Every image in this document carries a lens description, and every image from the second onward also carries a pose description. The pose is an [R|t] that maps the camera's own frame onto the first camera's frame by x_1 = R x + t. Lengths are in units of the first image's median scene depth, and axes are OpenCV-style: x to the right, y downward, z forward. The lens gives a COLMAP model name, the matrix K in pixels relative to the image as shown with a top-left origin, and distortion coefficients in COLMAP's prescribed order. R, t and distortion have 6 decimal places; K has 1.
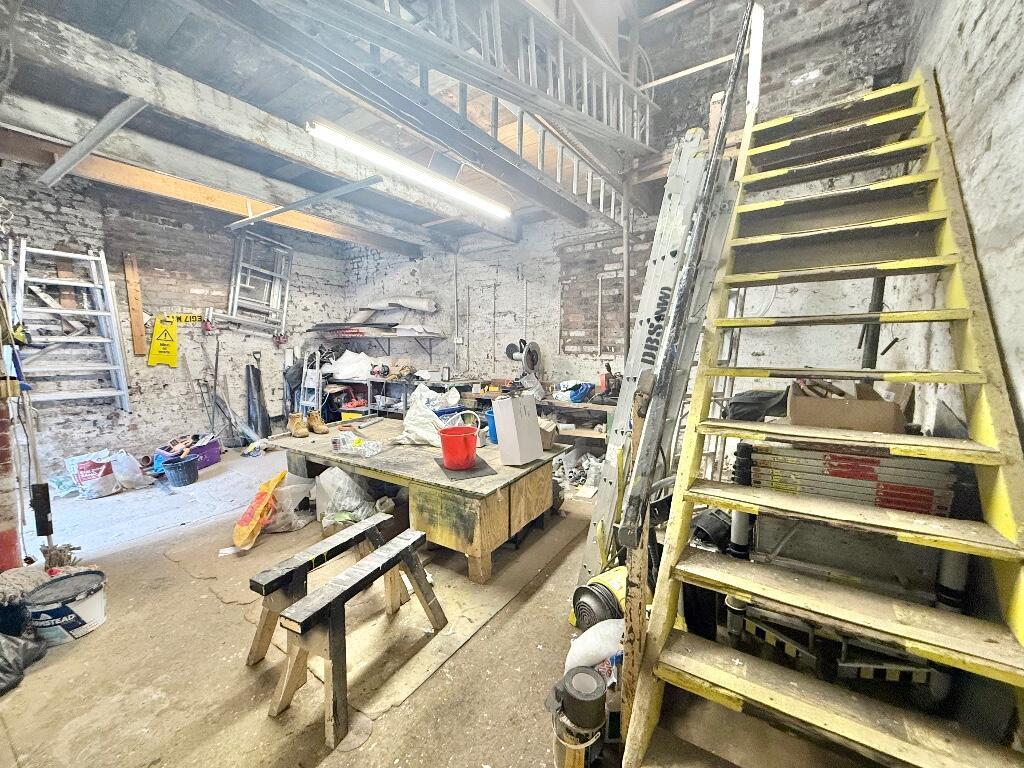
lens RADIAL K [[407.0, 0, 512.9], [0, 407.0, 383.2], [0, 0, 1]] dist [-0.000905, 0.001609]
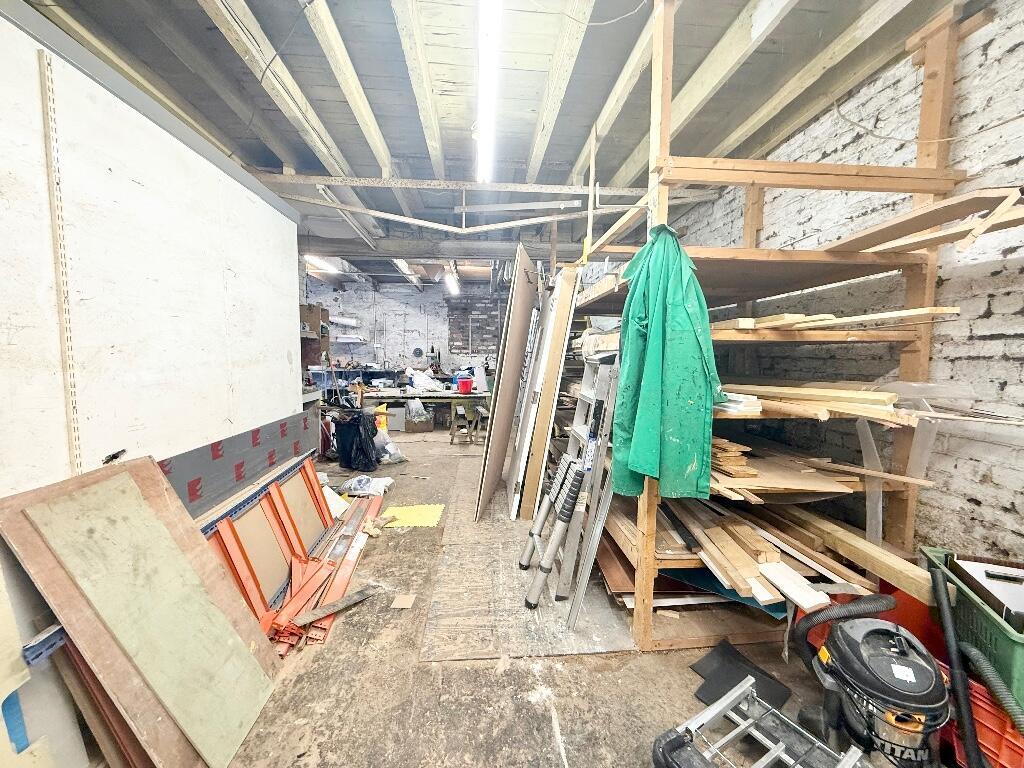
lens RADIAL K [[407.0, 0, 512.9], [0, 407.0, 382.6], [0, 0, 1]] dist [-0.000905, 0.001609]
pose [[0.795893, -0.032096, 0.604586, -0.733911], [0.047252, 0.998841, -0.009177, 0.087181], [-0.603591, 0.035872, 0.796487, -0.647833]]
